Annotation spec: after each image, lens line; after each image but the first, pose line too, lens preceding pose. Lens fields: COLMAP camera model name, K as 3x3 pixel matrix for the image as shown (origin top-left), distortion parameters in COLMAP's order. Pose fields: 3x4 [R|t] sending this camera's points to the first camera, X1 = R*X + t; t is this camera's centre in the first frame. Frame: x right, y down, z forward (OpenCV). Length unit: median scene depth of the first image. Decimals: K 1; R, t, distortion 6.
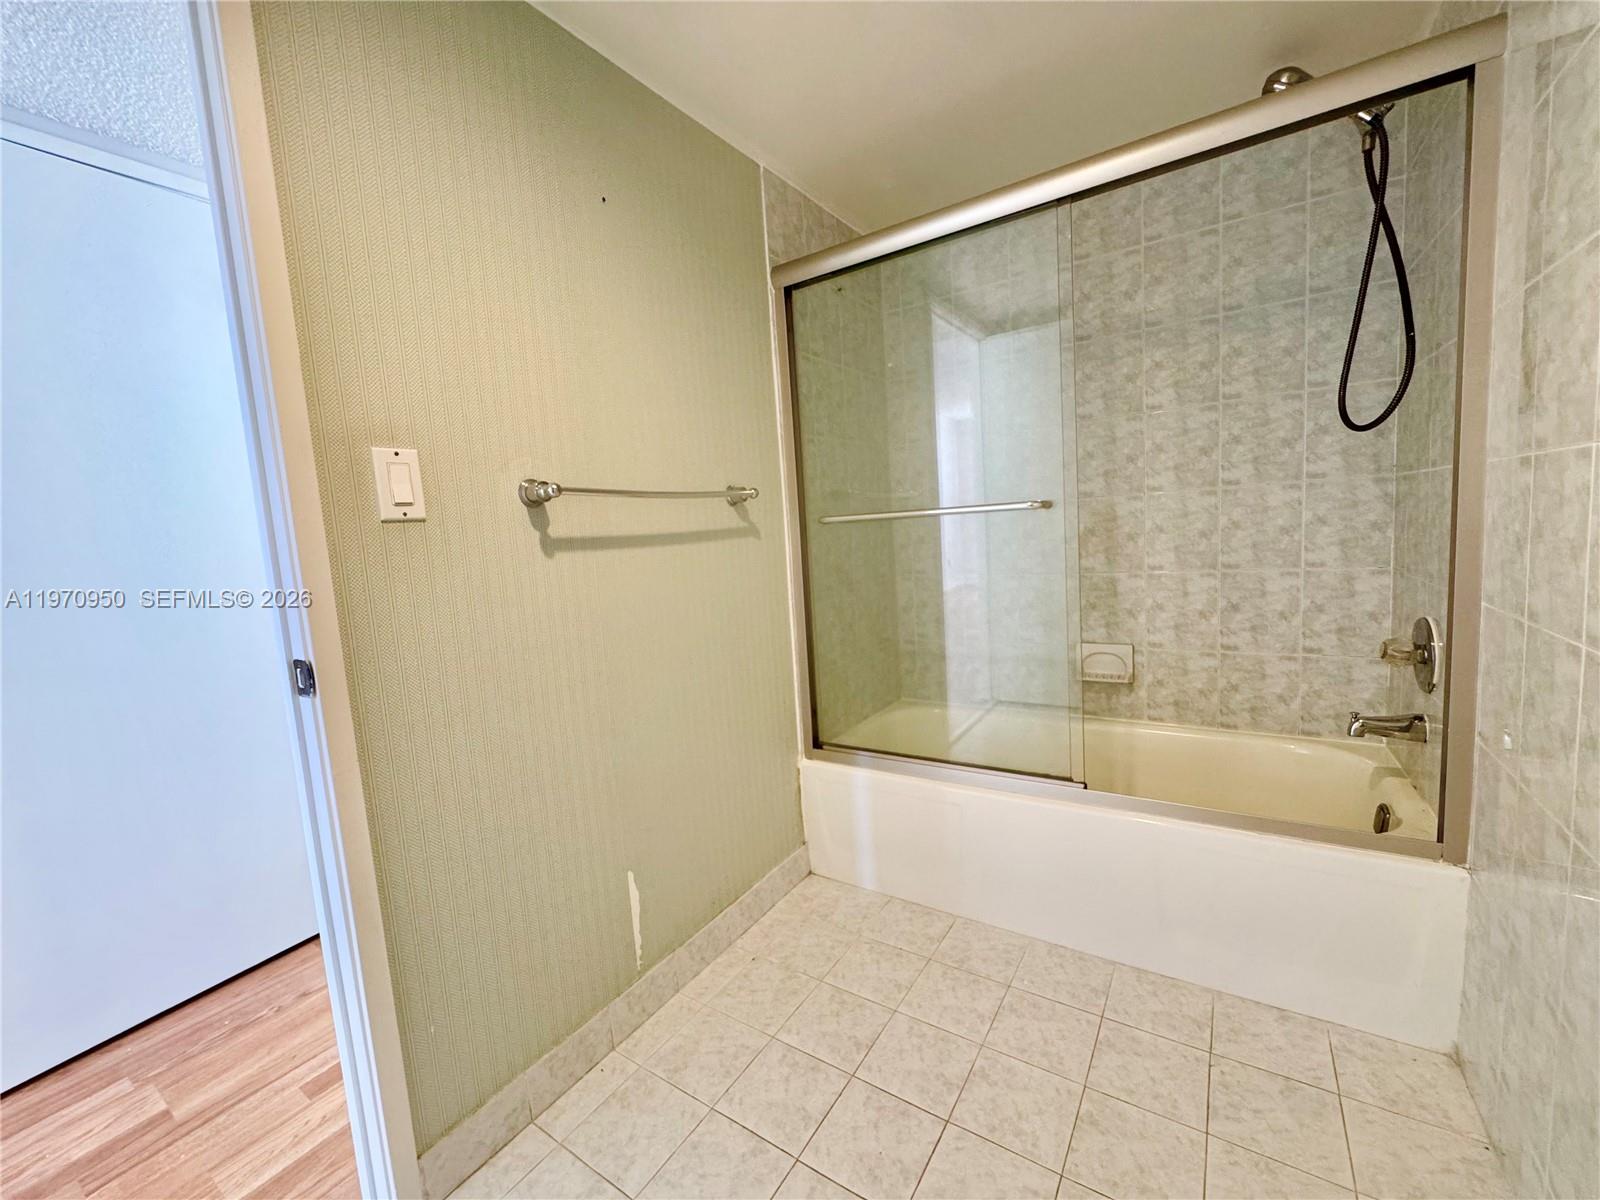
lens RADIAL K [[640.0, 0, 799.0], [0, 640.0, 598.9], [0, 0, 1]] dist [-0.002909, 0.000490]
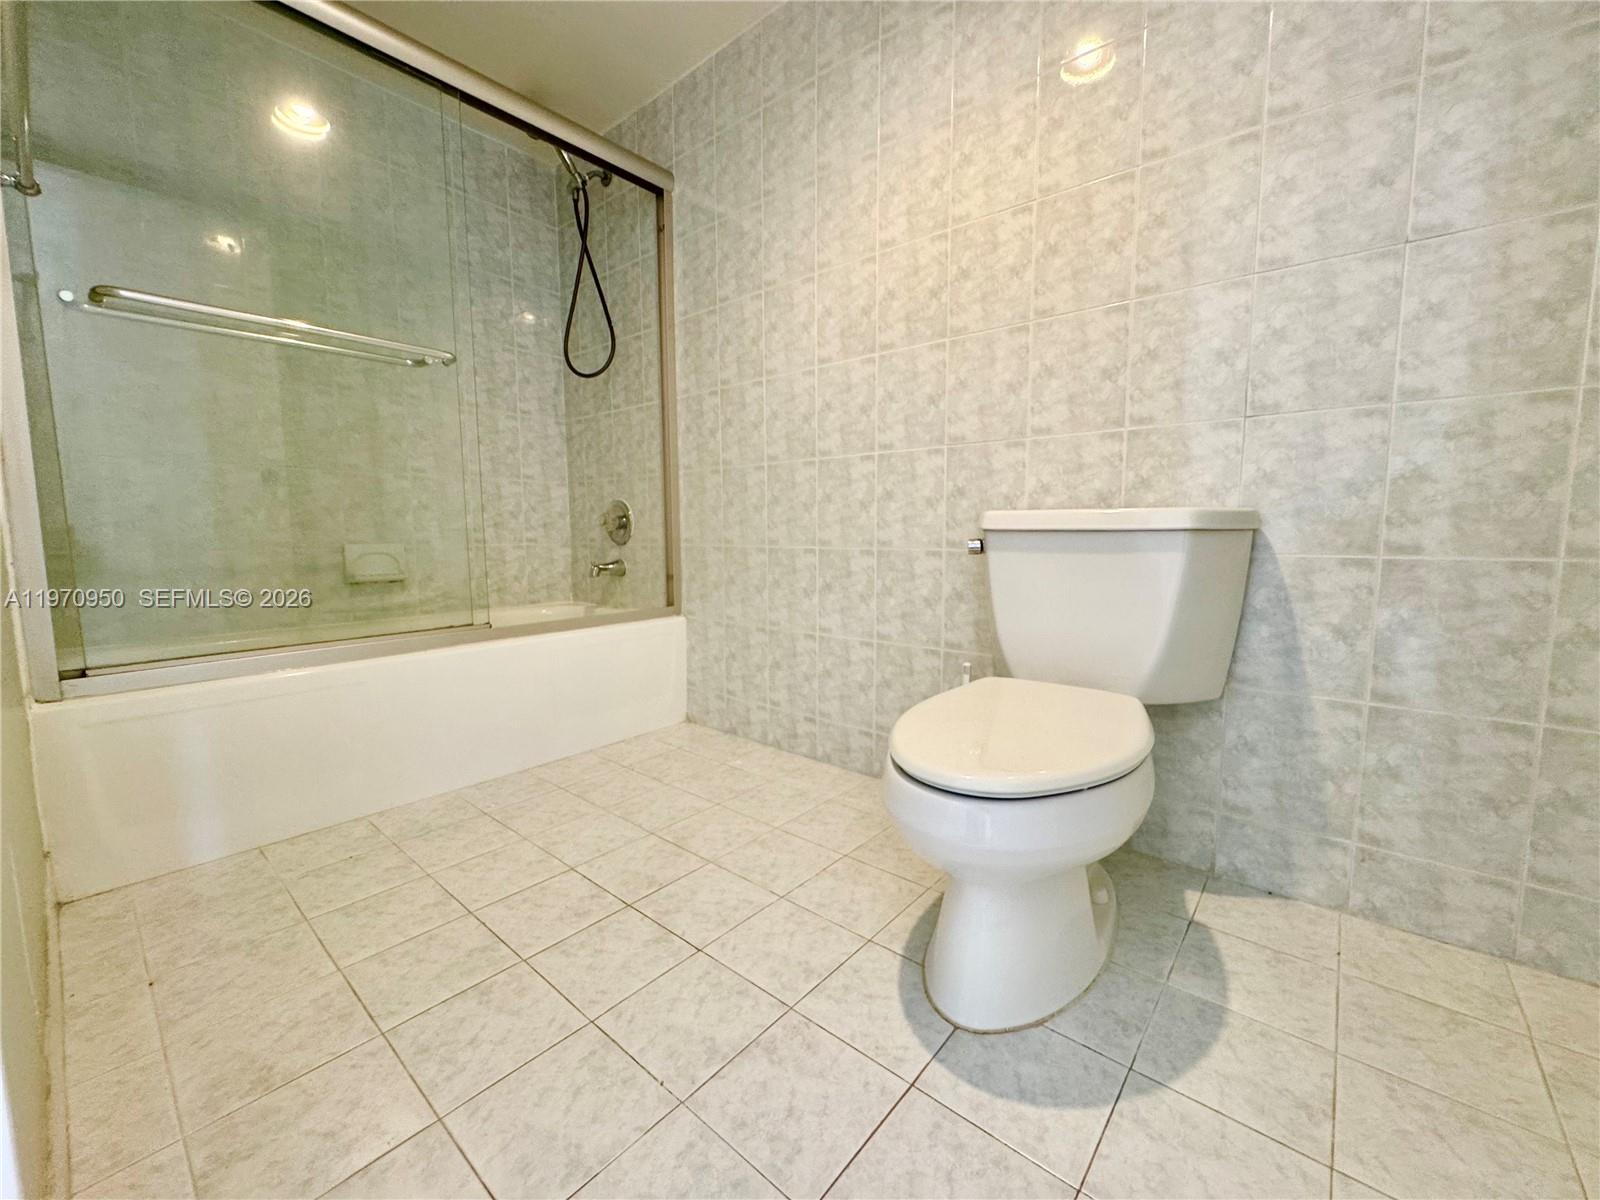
lens RADIAL K [[640.0, 0, 797.4], [0, 640.0, 596.9], [0, 0, 1]] dist [-0.002909, 0.000490]
pose [[0.124187, -0.039717, 0.991464, -0.534073], [0.102578, 0.994359, 0.026984, 0.238593], [-0.986942, 0.098351, 0.127560, 0.283508]]
